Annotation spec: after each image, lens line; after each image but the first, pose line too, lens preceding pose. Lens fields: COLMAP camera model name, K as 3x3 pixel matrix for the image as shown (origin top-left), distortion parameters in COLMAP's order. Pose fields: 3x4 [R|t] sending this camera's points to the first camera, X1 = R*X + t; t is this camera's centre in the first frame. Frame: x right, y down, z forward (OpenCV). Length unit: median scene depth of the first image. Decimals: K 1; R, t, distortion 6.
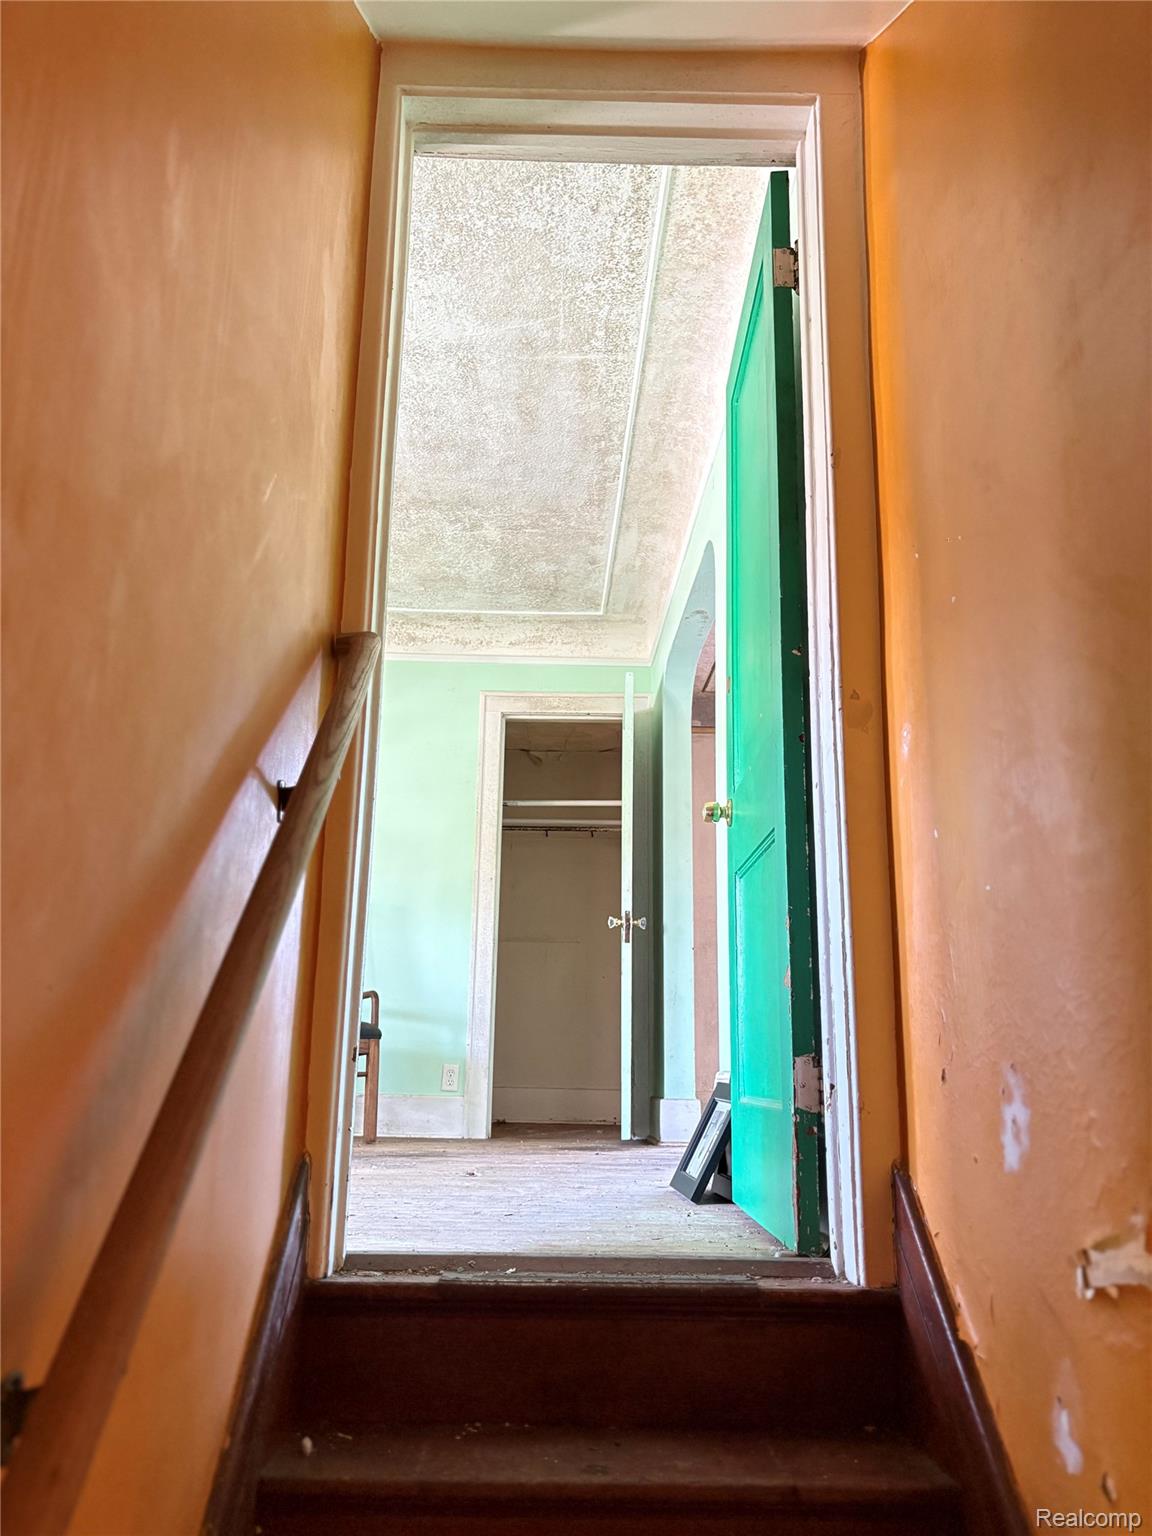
lens RADIAL K [[1191.0, 0, 577.8], [0, 1191.0, 766.2], [0, 0, 1]] dist [0.054464, -0.051883]
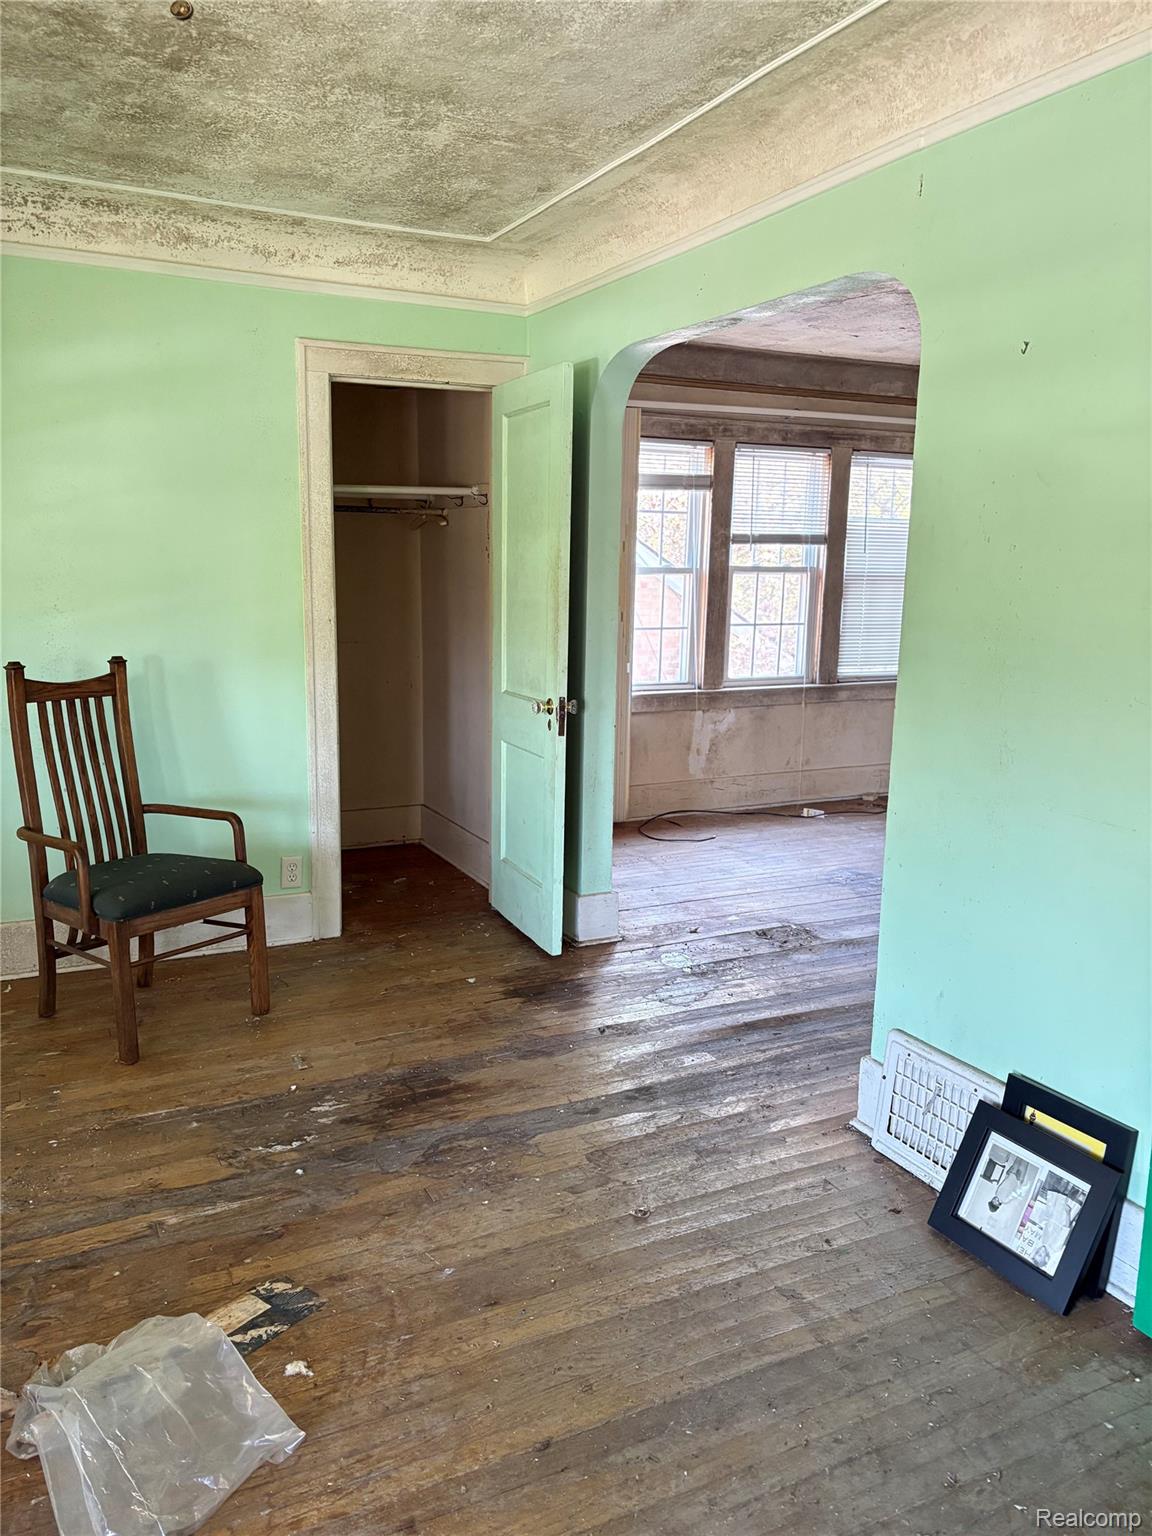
lens RADIAL K [[1191.0, 0, 576.2], [0, 1191.0, 771.0], [0, 0, 1]] dist [0.054464, -0.051883]
pose [[0.902472, -0.079621, 0.423326, -0.245948], [-0.110749, 0.906840, 0.406665, -0.134218], [-0.416268, -0.413887, 0.809579, 0.280313]]
